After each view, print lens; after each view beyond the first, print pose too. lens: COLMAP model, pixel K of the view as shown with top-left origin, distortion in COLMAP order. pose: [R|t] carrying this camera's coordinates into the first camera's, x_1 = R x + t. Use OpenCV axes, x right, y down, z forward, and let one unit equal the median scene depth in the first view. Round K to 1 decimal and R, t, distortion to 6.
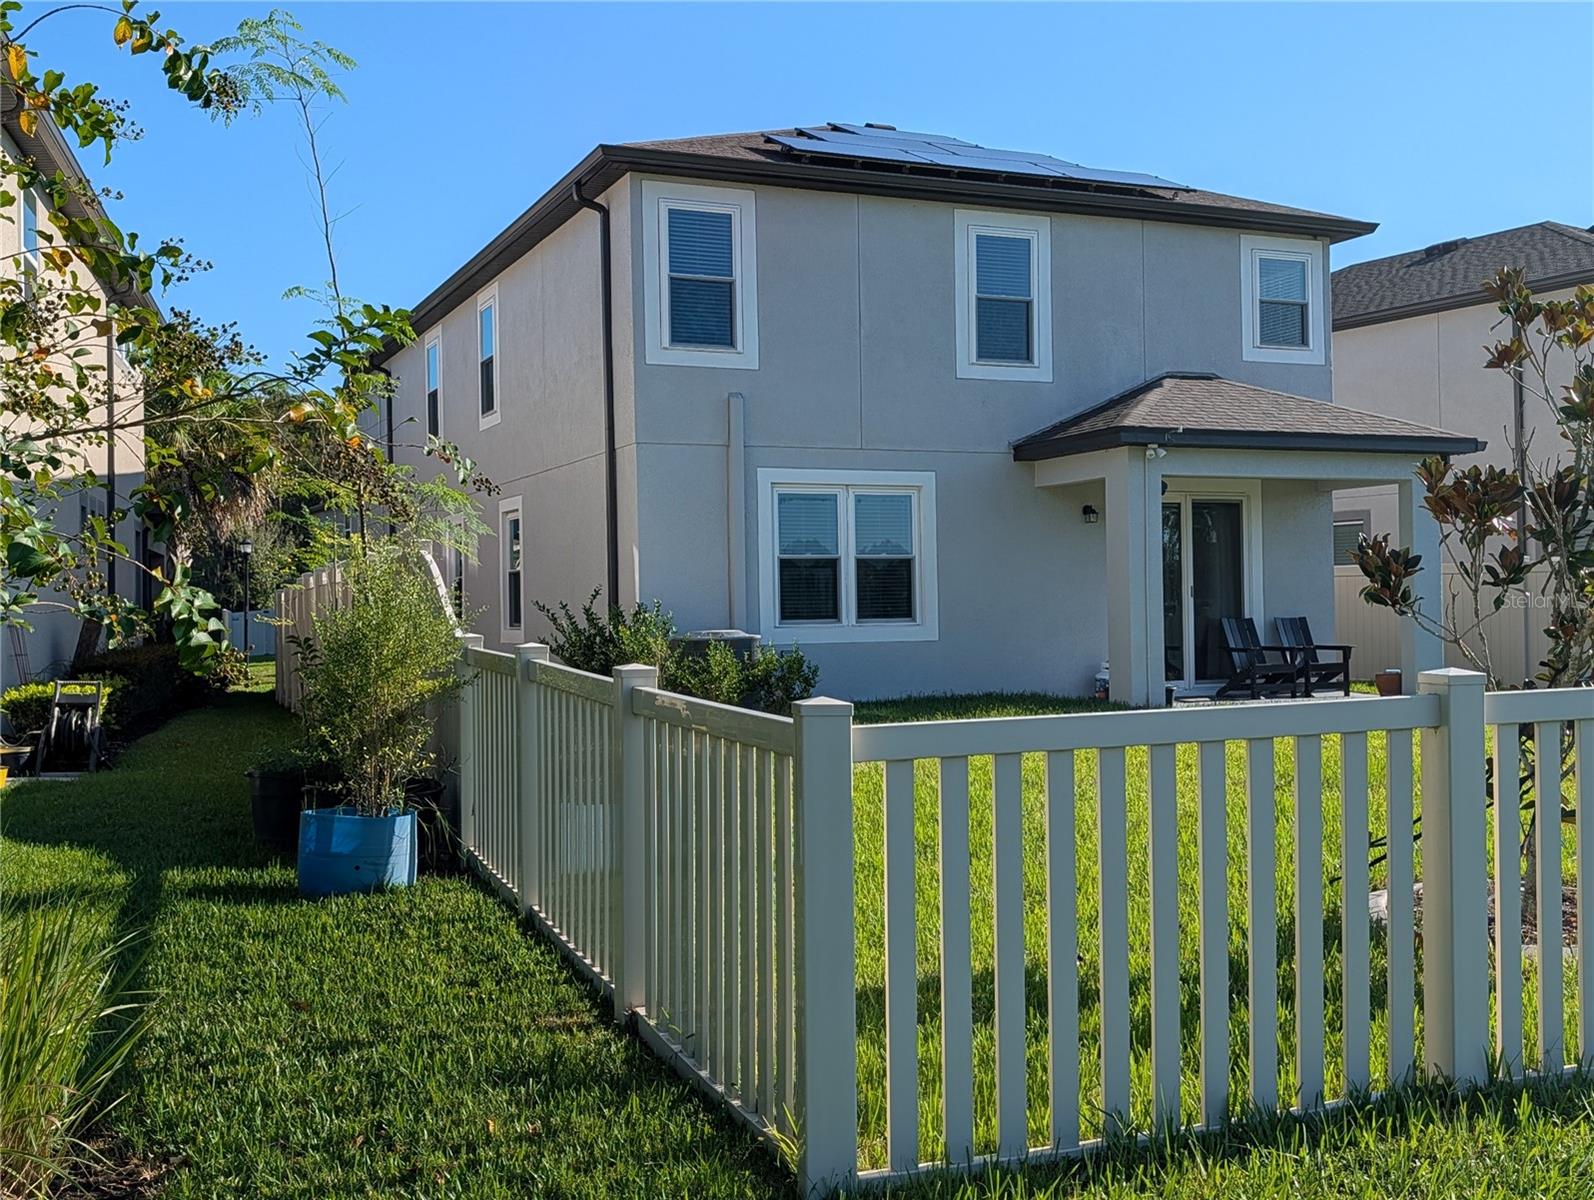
lens RADIAL K [[1979.8, 0, 797.0], [0, 1979.8, 600.0], [0, 0, 1]] dist [-0.017137, -0.035770]
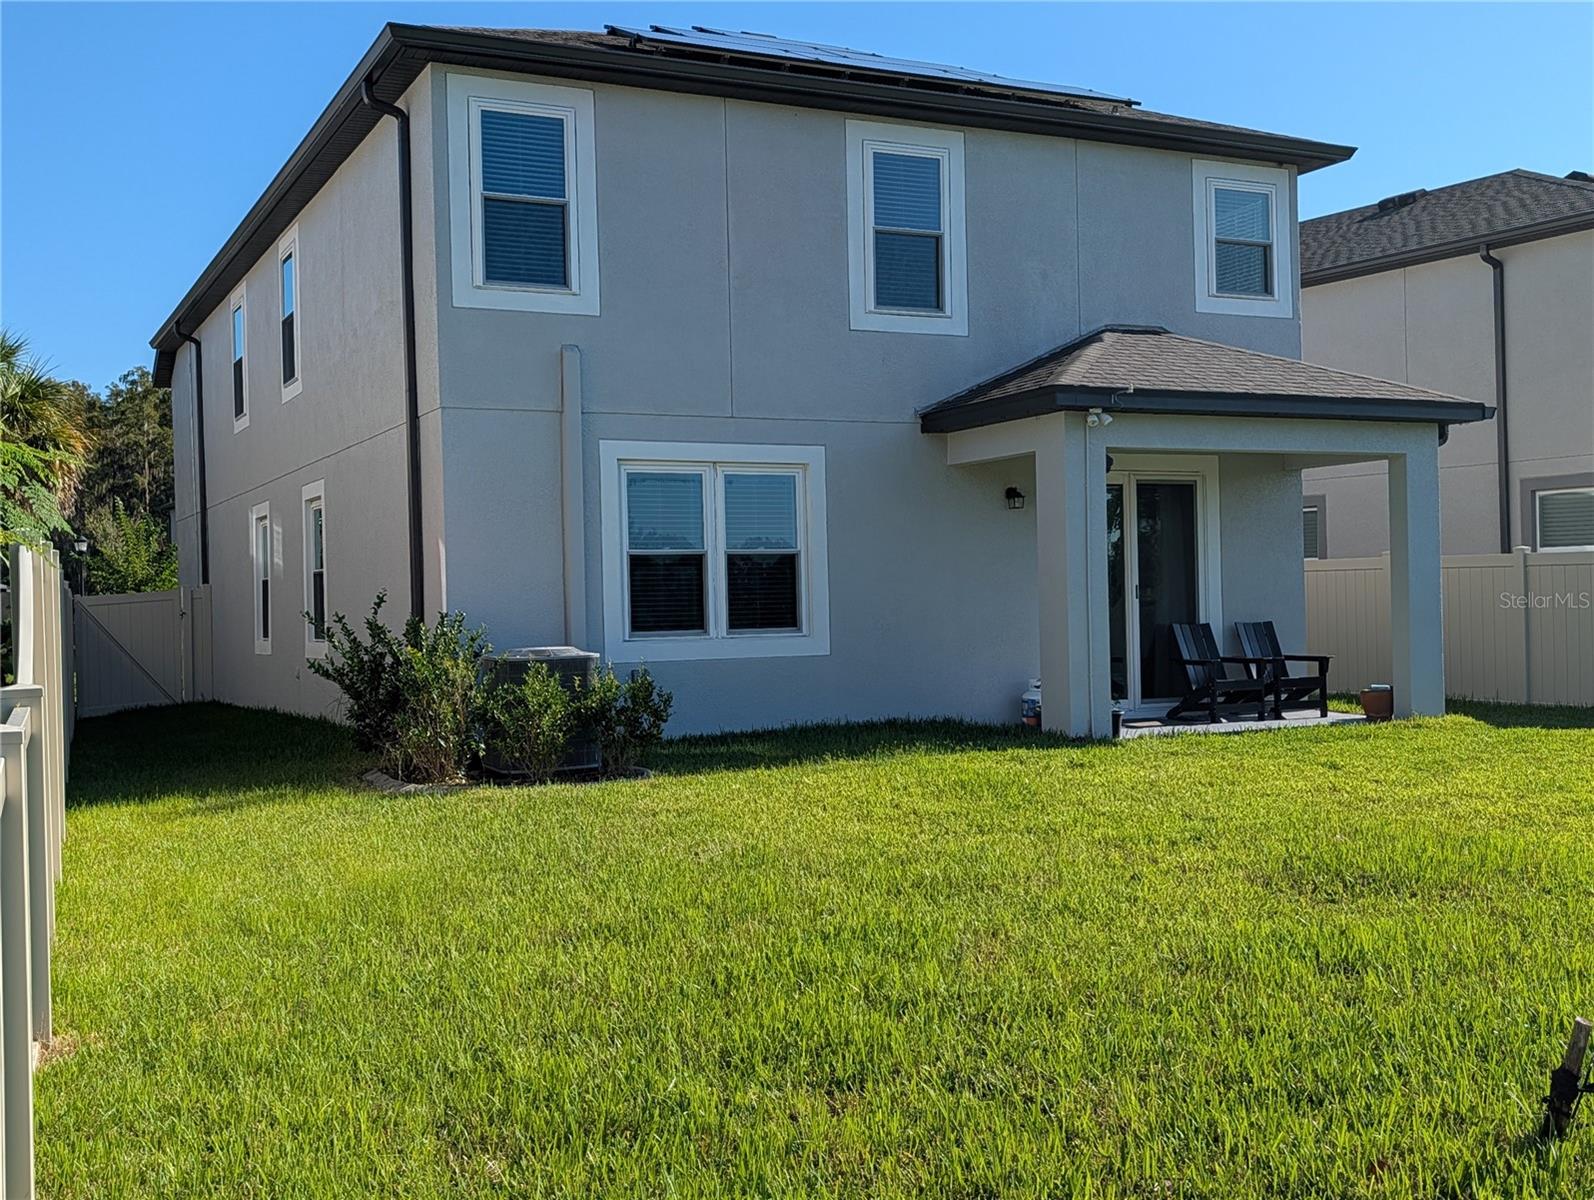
lens RADIAL K [[1979.8, 0, 797.0], [0, 1979.8, 600.0], [0, 0, 1]] dist [-0.017137, -0.035770]
pose [[0.998802, -0.006794, 0.048456, 0.019025], [0.006683, 0.999975, 0.002468, -0.004067], [-0.048472, -0.002141, 0.998822, 0.193920]]
